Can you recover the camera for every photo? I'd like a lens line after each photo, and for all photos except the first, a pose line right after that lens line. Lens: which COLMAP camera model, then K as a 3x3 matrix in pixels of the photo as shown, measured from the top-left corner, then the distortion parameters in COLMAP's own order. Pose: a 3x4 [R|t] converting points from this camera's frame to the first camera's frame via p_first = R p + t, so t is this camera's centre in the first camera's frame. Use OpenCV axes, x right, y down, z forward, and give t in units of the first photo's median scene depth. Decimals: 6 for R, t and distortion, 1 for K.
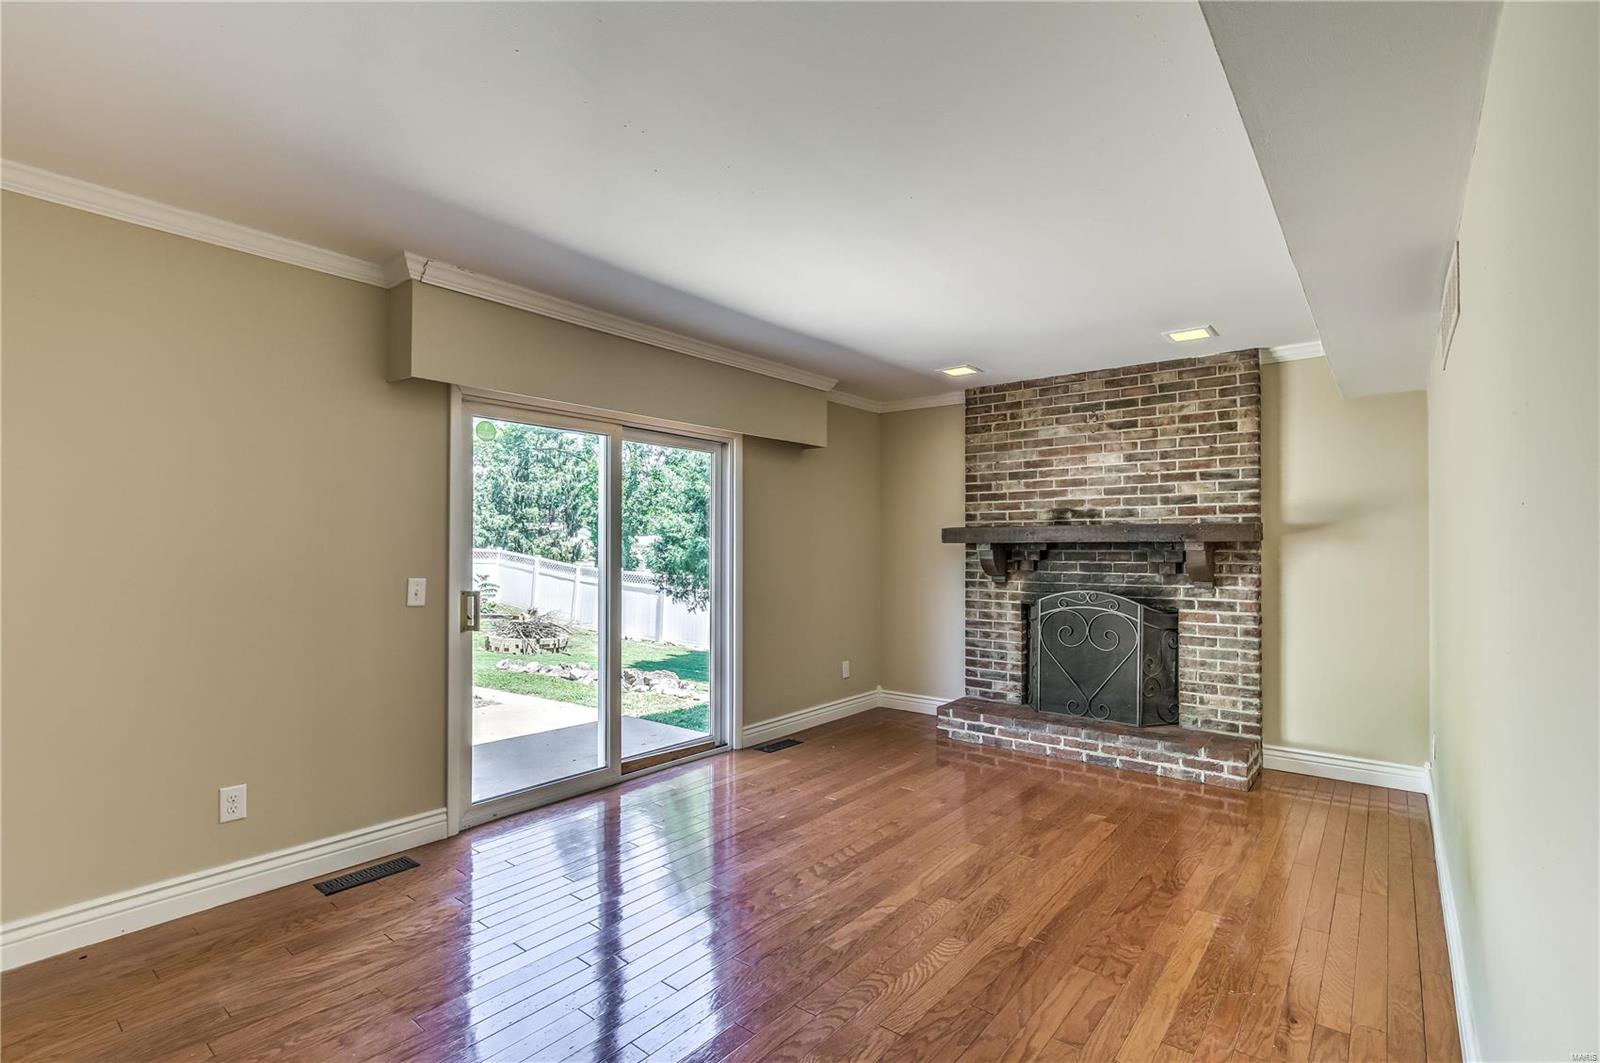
lens RADIAL K [[731.1, 0, 805.2], [0, 731.1, 542.6], [0, 0, 1]] dist [-0.002958, -0.000051]
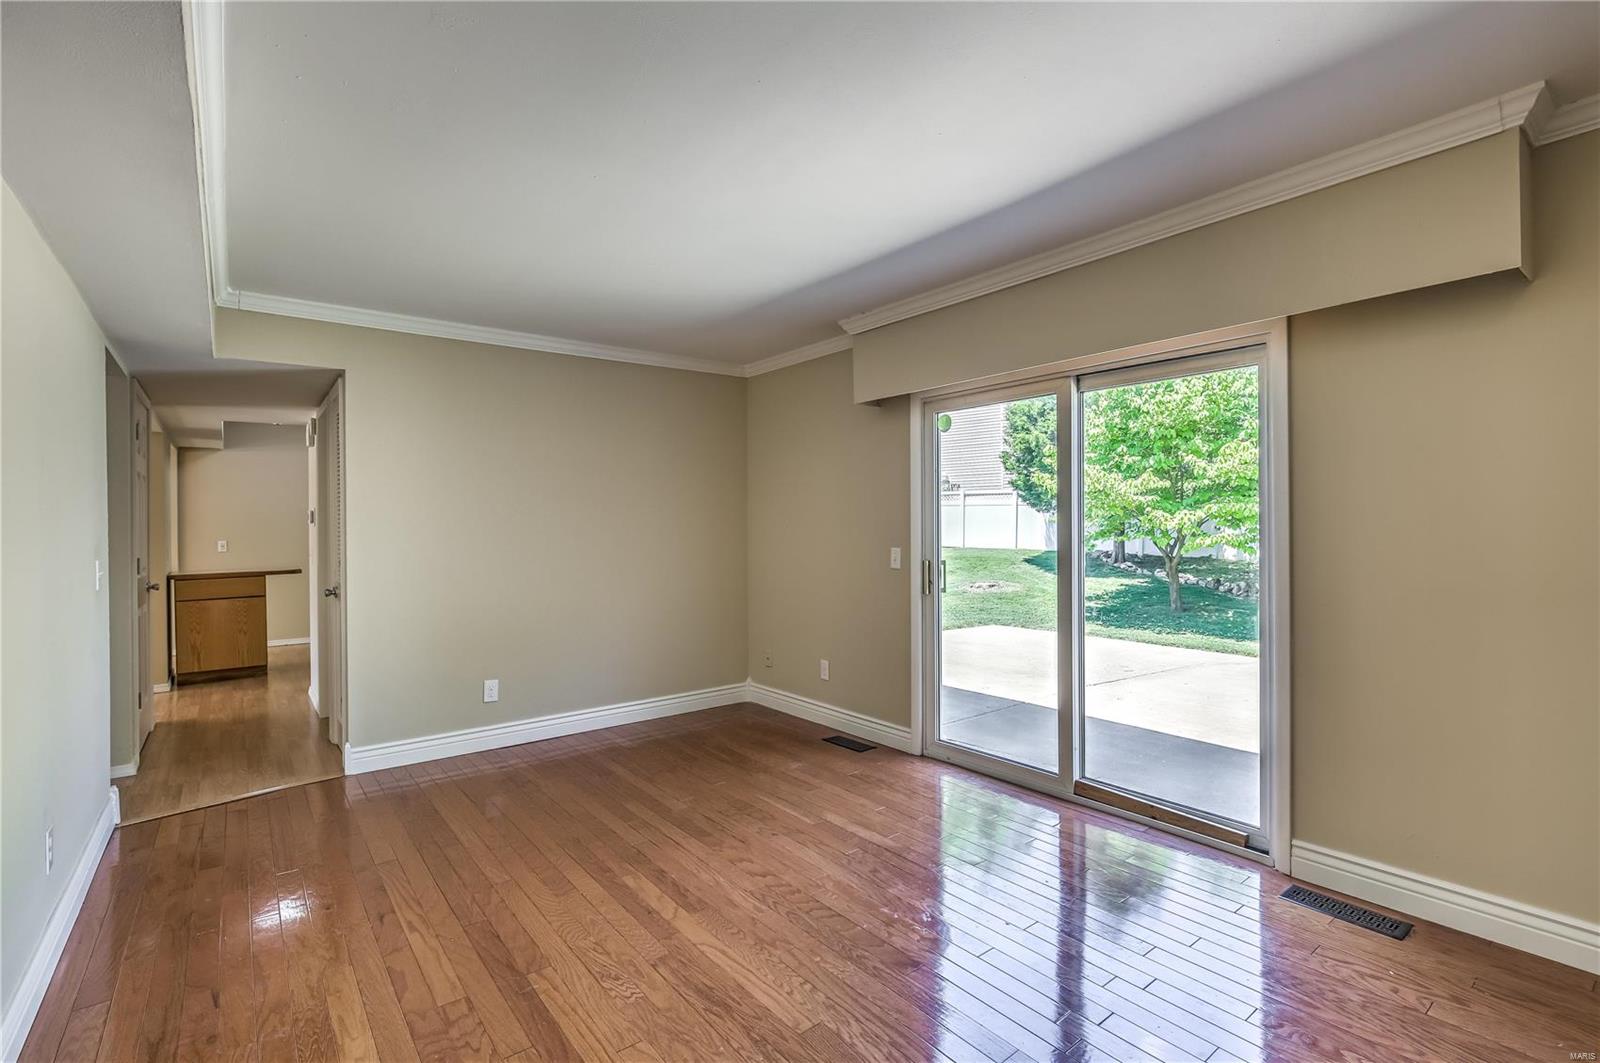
lens RADIAL K [[731.1, 0, 805.1], [0, 731.1, 526.9], [0, 0, 1]] dist [-0.002958, -0.000051]
pose [[-0.212958, 0.002148, -0.977059, 0.733976], [0.017455, 0.999846, -0.001606, 0.008908], [0.976905, -0.017397, -0.212963, 1.024706]]
